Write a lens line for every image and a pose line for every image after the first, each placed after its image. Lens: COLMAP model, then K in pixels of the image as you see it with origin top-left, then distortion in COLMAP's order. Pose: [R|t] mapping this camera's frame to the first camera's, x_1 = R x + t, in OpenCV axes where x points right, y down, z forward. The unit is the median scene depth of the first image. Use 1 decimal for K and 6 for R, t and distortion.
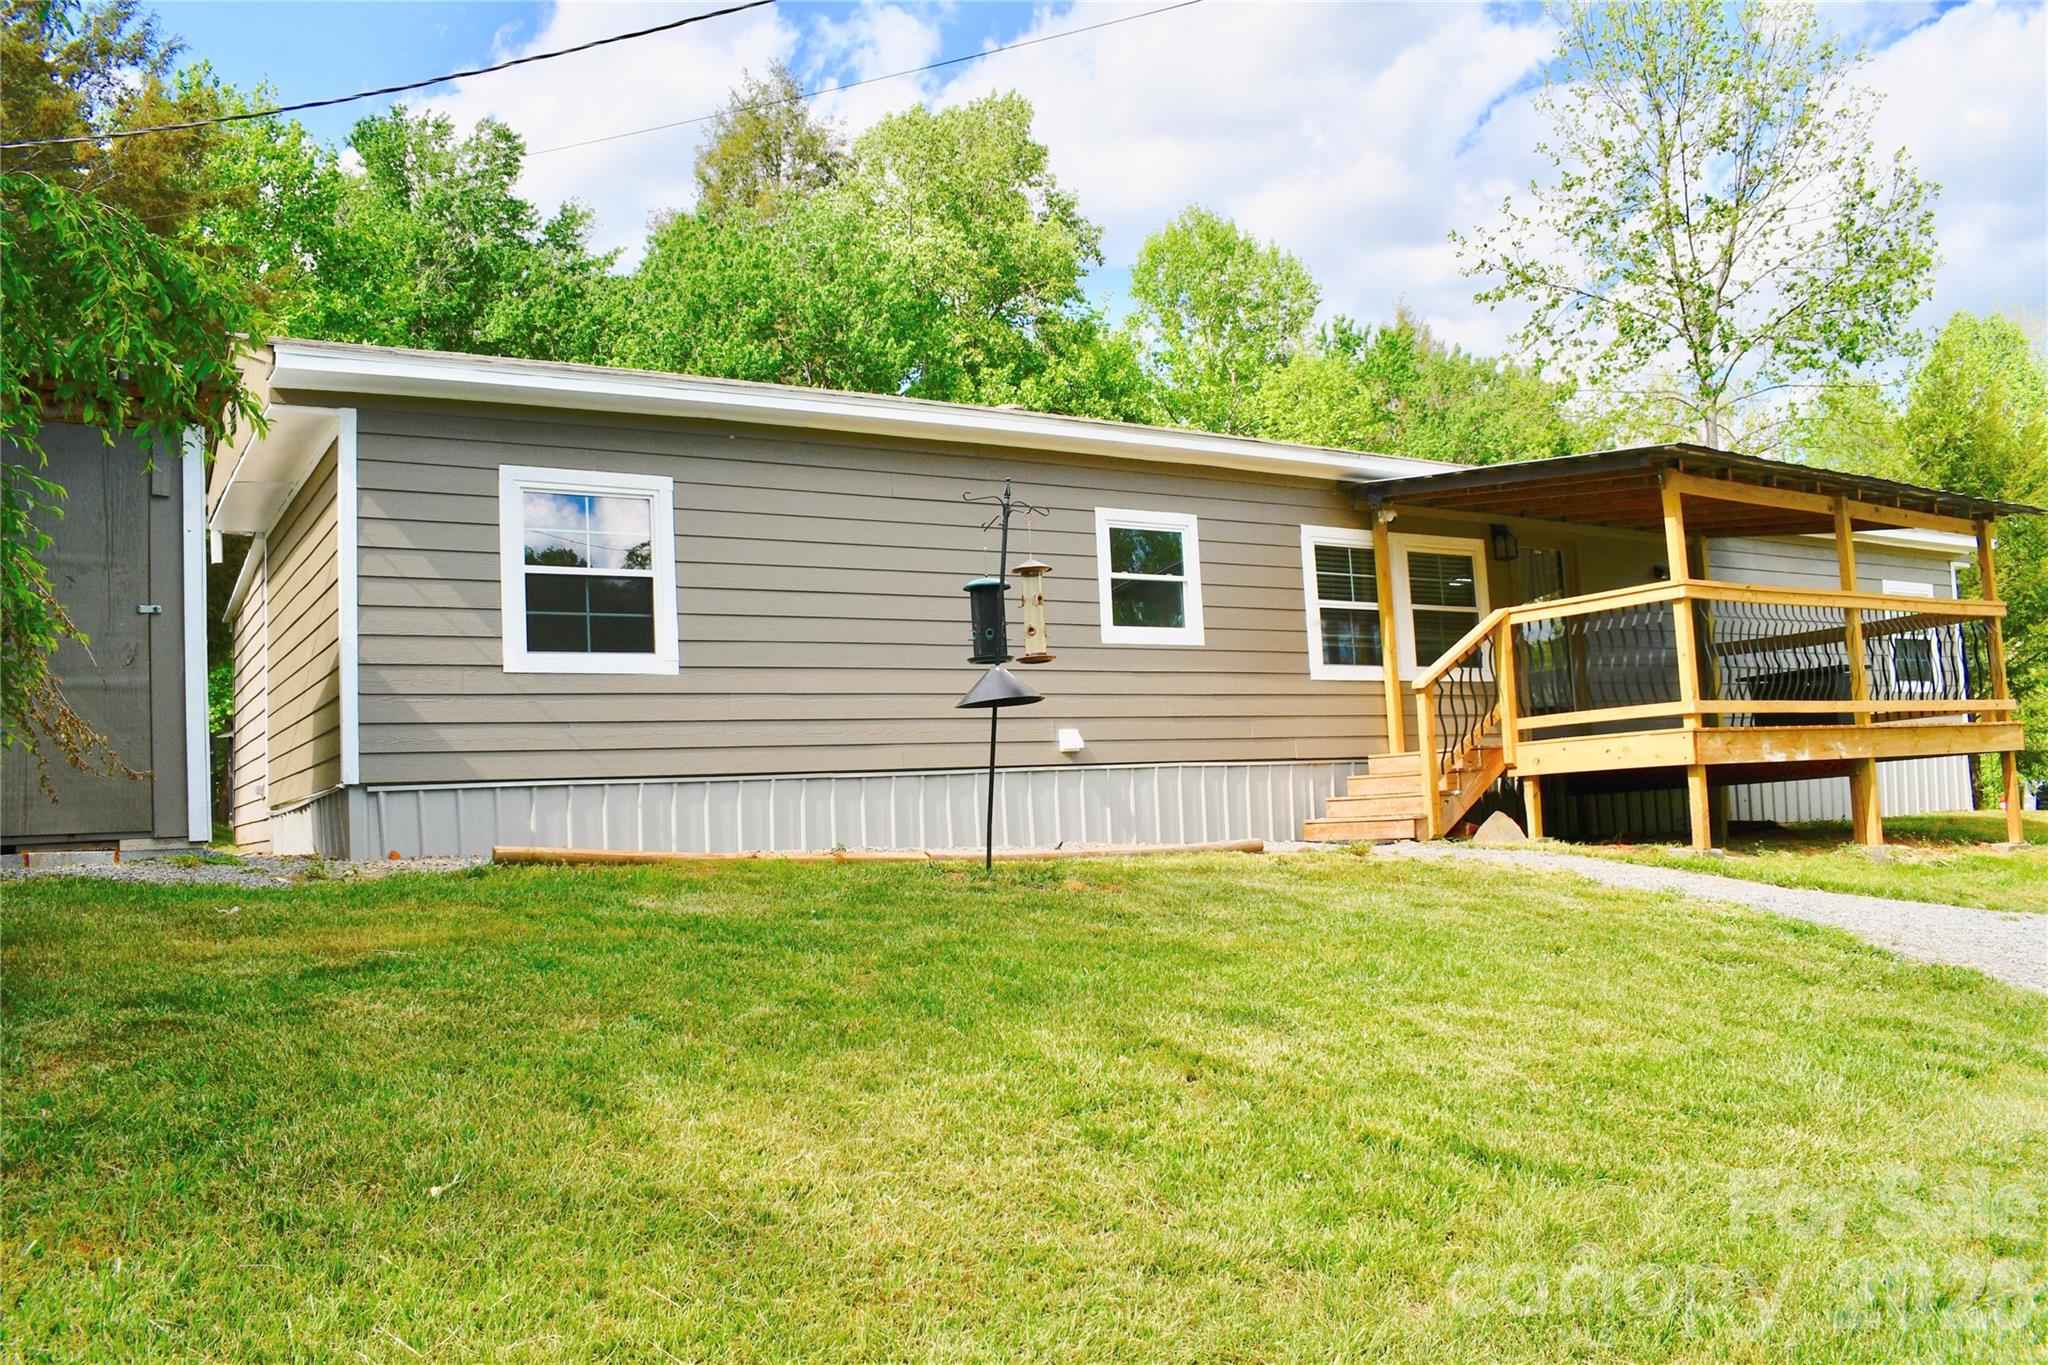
lens RADIAL K [[1586.9, 0, 1024.0], [0, 1586.9, 682.5], [0, 0, 1]] dist [-0.088819, 0.003345]
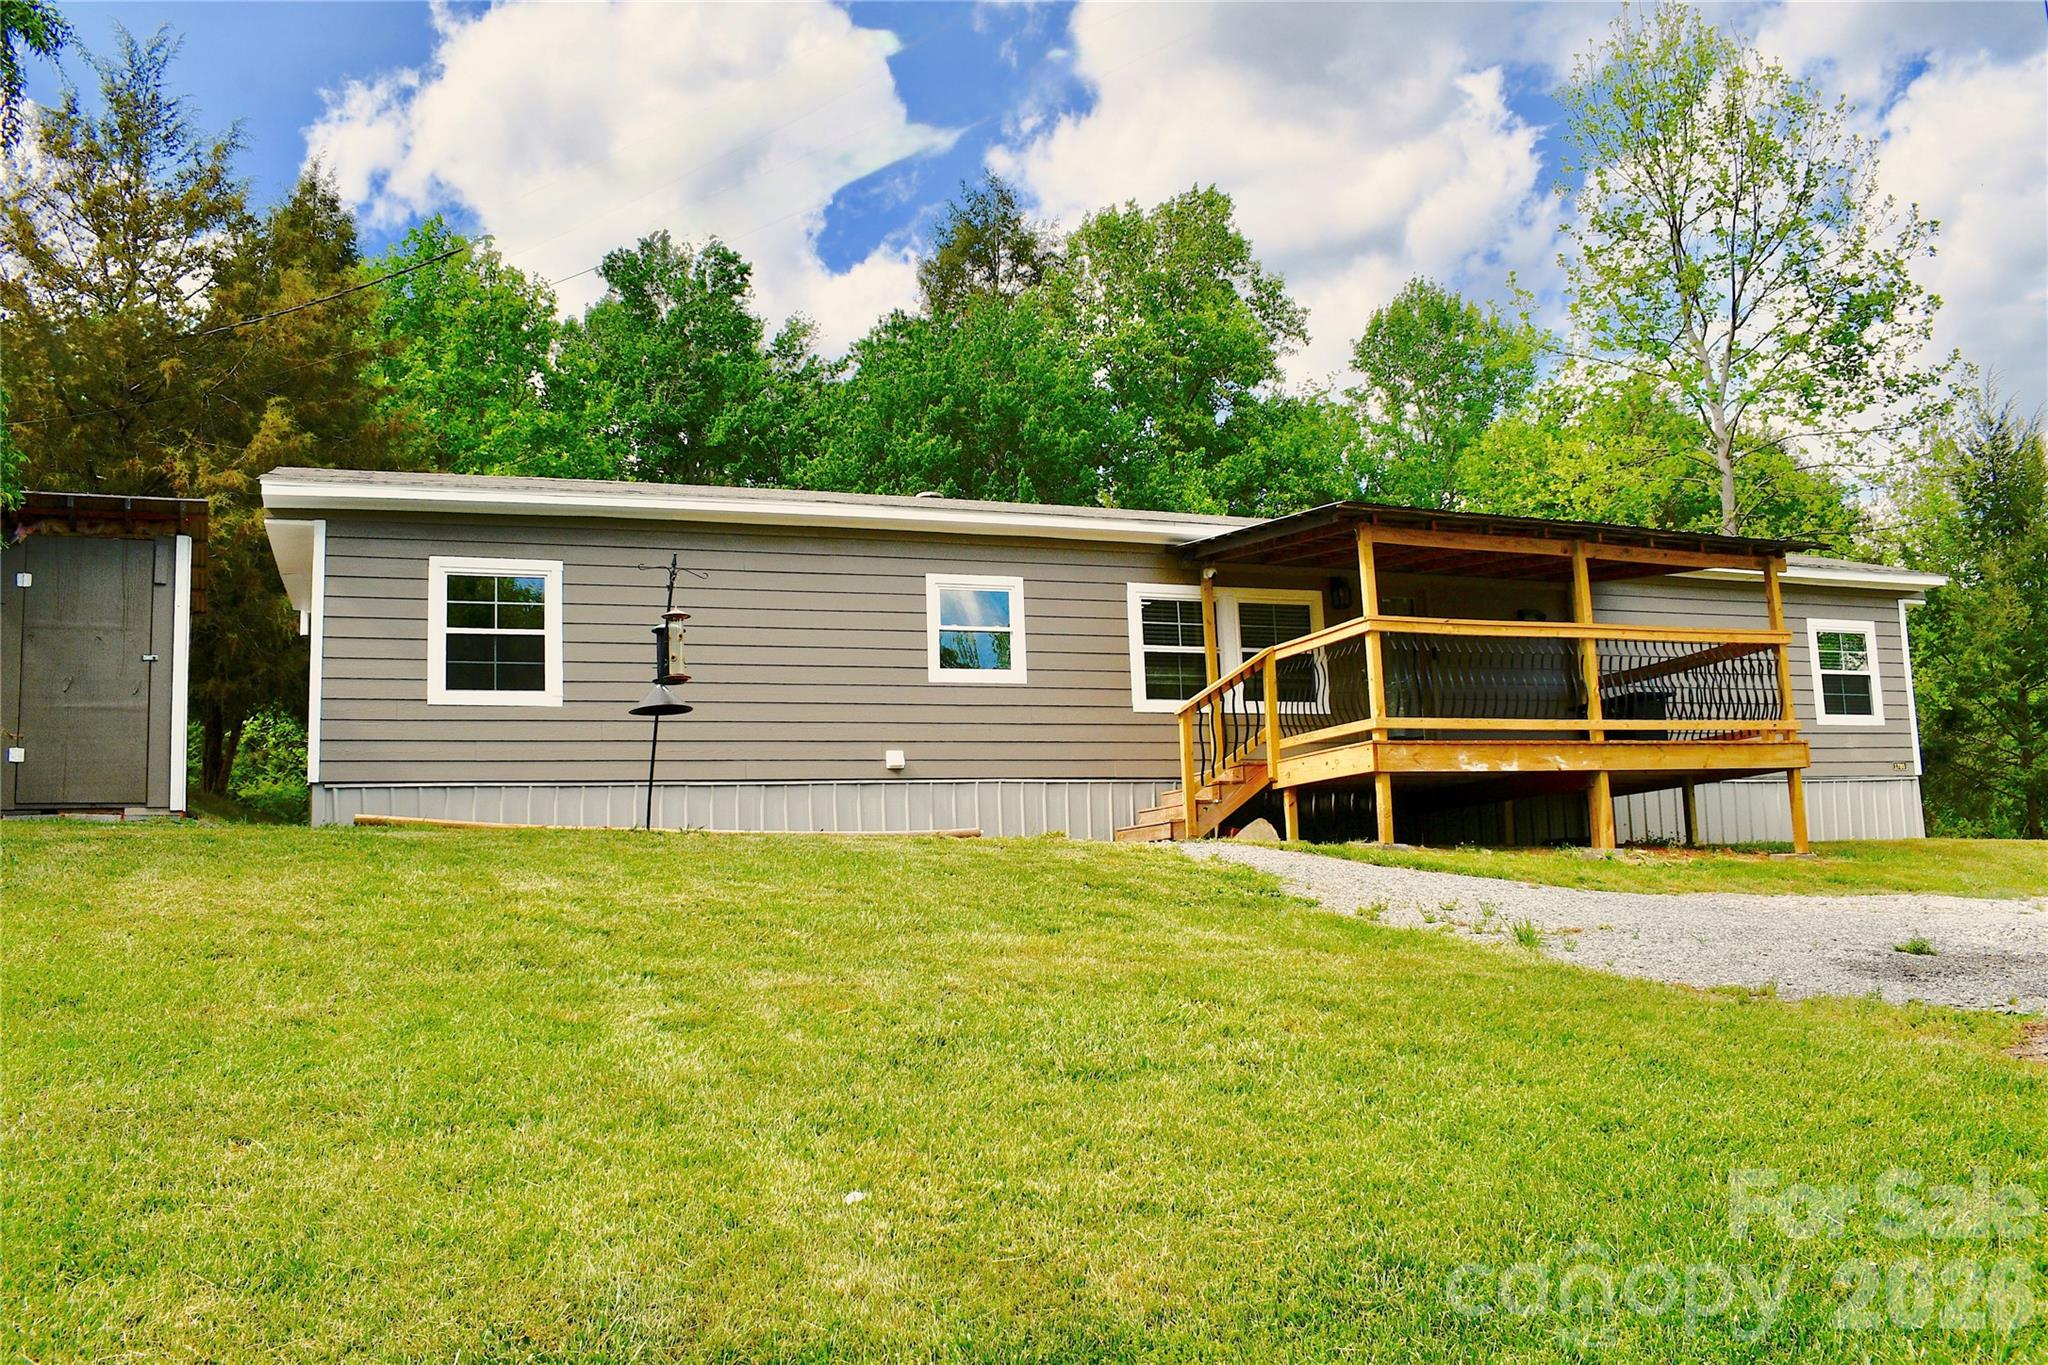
lens RADIAL K [[1586.9, 0, 1024.0], [0, 1586.9, 682.5], [0, 0, 1]] dist [-0.088819, 0.003345]
pose [[0.981169, -0.019182, -0.192196, 0.329639], [0.009483, 0.998640, -0.051257, 0.036473], [0.192918, 0.048469, 0.980017, -0.187217]]
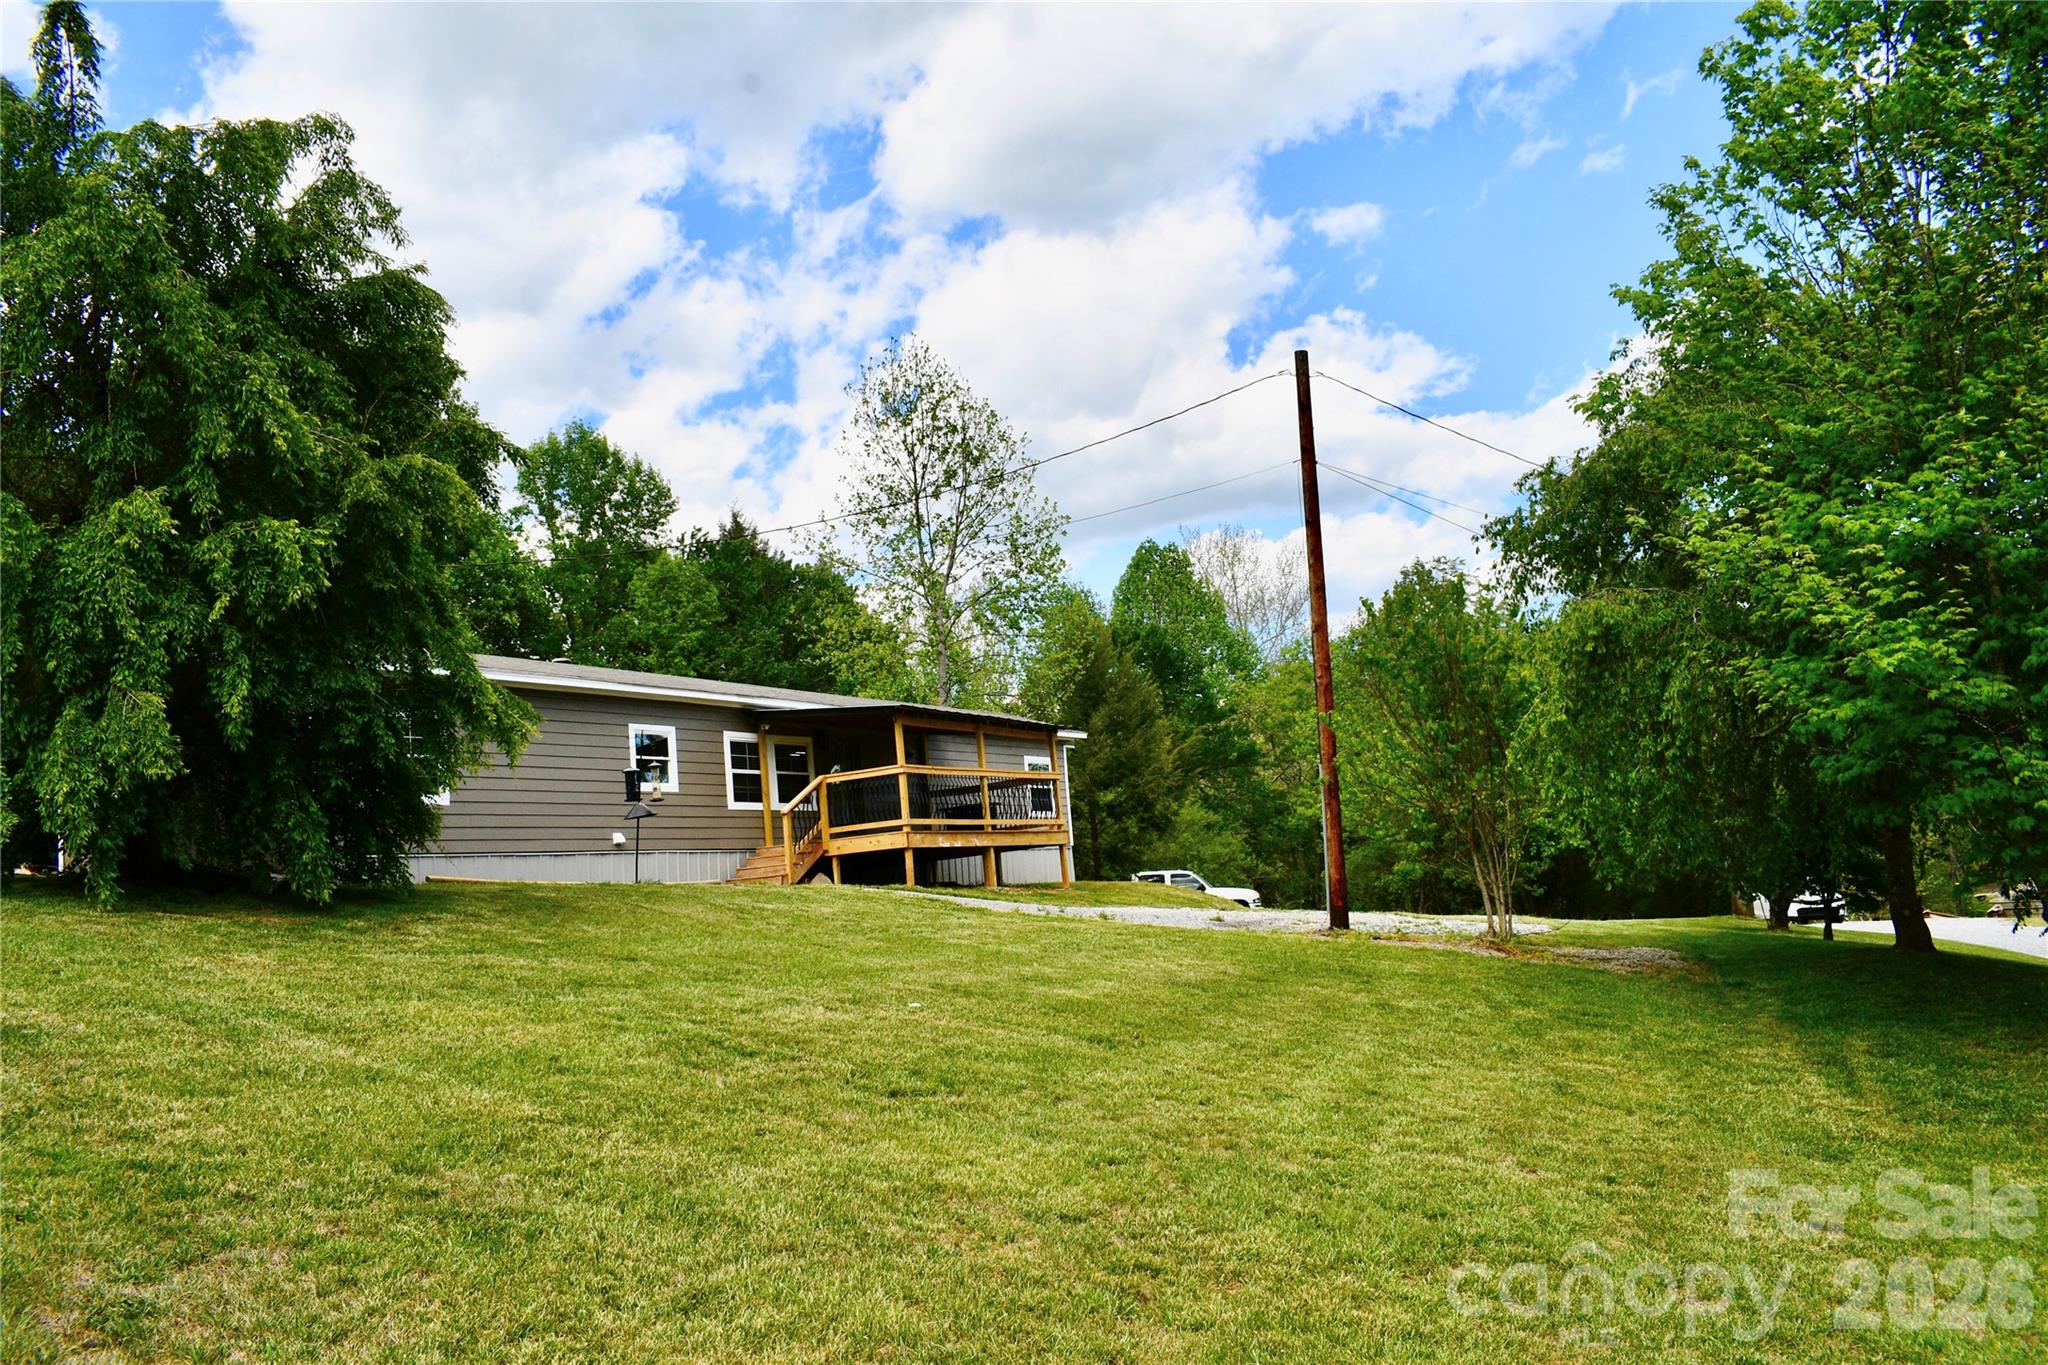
lens RADIAL K [[1447.7, 0, 1023.1], [0, 1447.7, 739.4], [0, 0, 1]] dist [-0.182594, 0.000286]
pose [[0.903139, 0.019481, 0.428906, -0.256666], [0.002945, 0.998666, -0.051561, 0.004302], [-0.429338, 0.047830, 0.901876, -0.779186]]
